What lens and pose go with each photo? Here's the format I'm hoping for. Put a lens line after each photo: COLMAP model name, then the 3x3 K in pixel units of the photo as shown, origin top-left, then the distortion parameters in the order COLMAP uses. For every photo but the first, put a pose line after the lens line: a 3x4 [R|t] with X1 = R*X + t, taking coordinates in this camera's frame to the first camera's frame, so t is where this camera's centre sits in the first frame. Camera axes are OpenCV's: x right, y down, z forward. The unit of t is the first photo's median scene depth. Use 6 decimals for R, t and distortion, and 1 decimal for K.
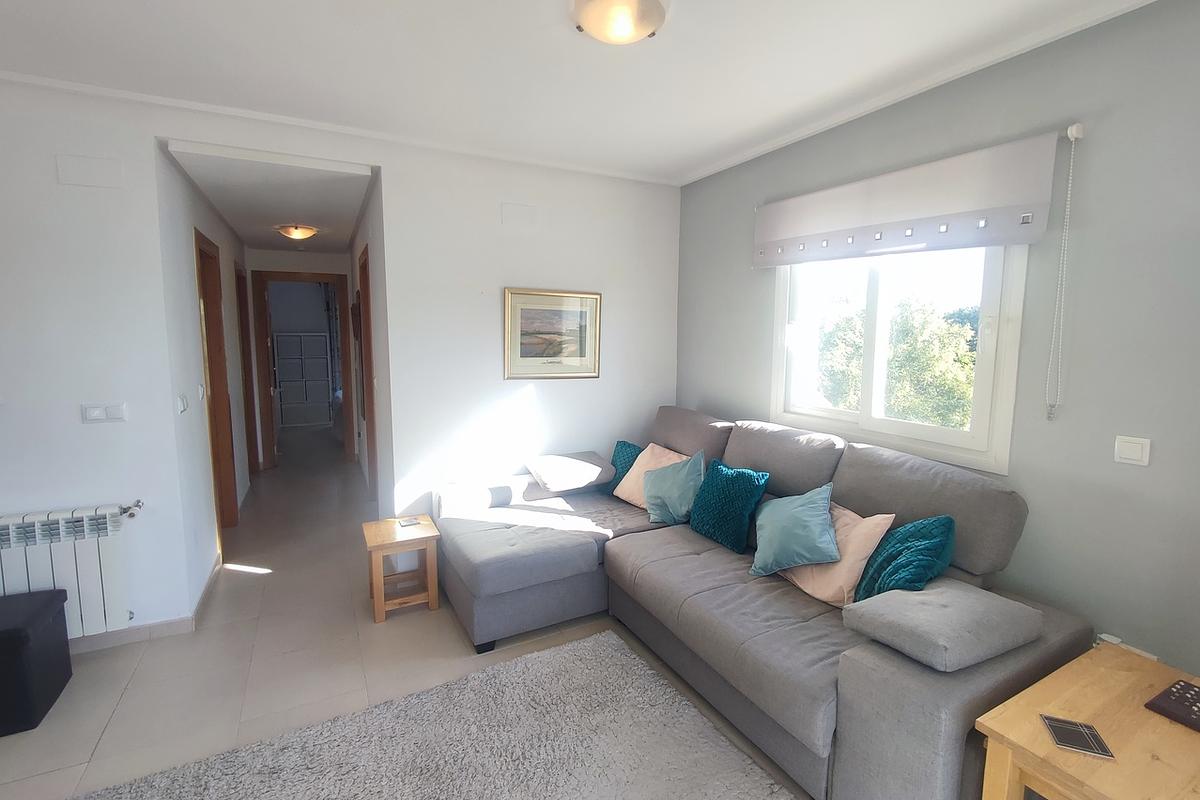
lens RADIAL K [[548.3, 0, 603.0], [0, 548.3, 394.9], [0, 0, 1]] dist [-0.003637, 0.000853]
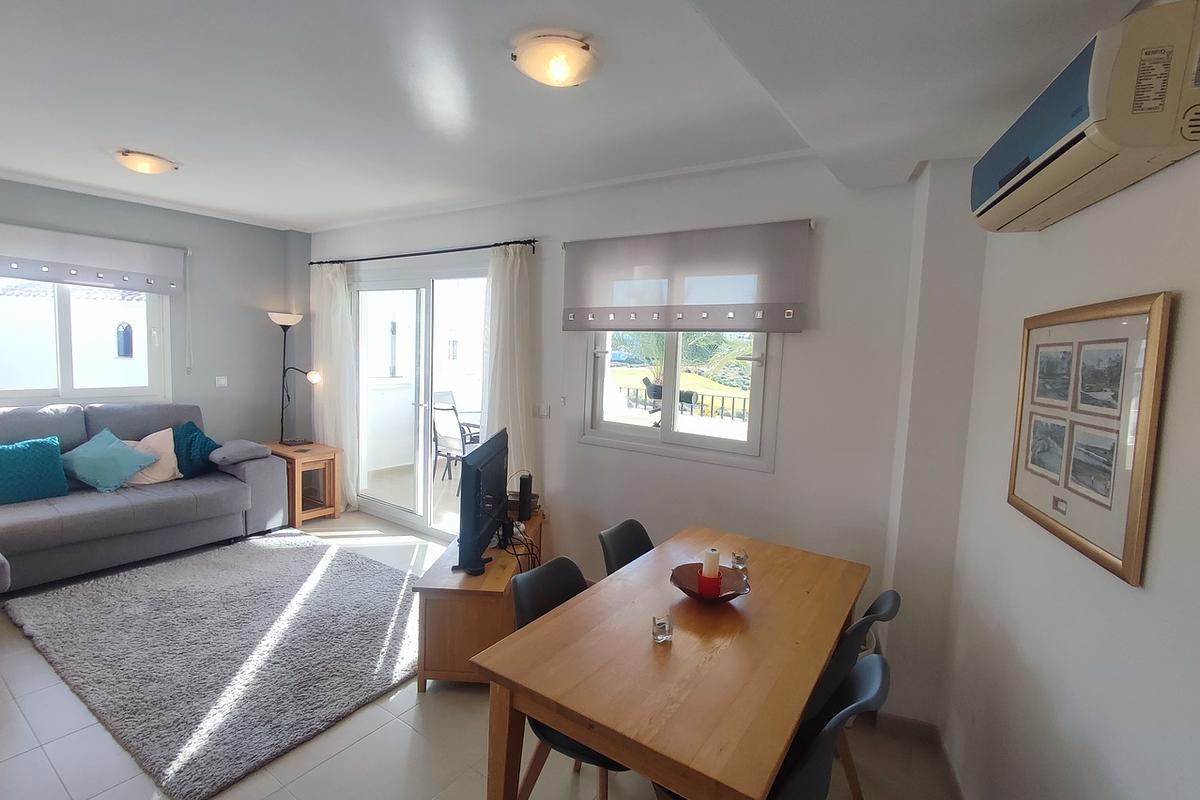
lens RADIAL K [[548.3, 0, 599.7], [0, 548.3, 394.8], [0, 0, 1]] dist [-0.003637, 0.000853]
pose [[-0.473991, -0.100438, 0.874783, -1.011143], [0.056669, 0.987934, 0.144134, -0.052695], [-0.878704, 0.117892, -0.462580, 0.285910]]
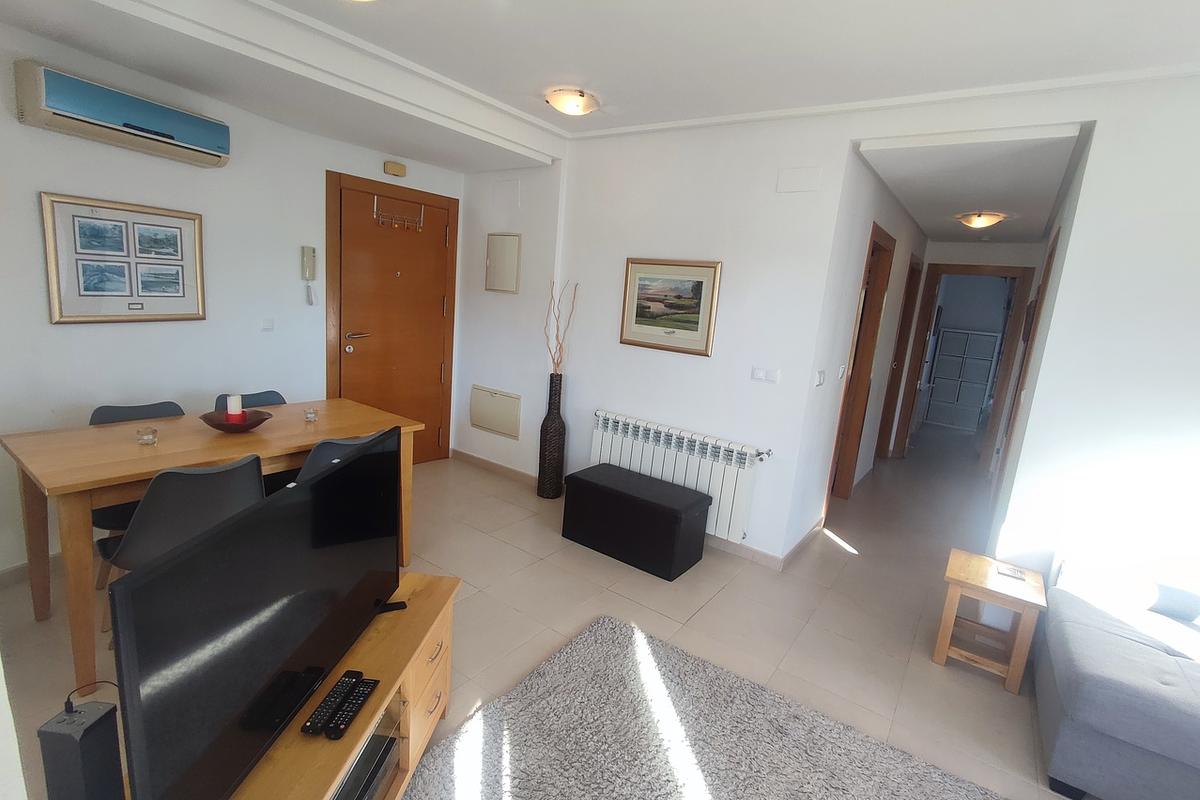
lens RADIAL K [[548.3, 0, 603.4], [0, 548.3, 394.7], [0, 0, 1]] dist [-0.003637, 0.000853]
pose [[0.453598, 0.198173, -0.868894, 0.022138], [-0.190709, 0.973963, 0.122579, -0.006233], [0.870562, 0.110104, 0.479582, 0.073924]]
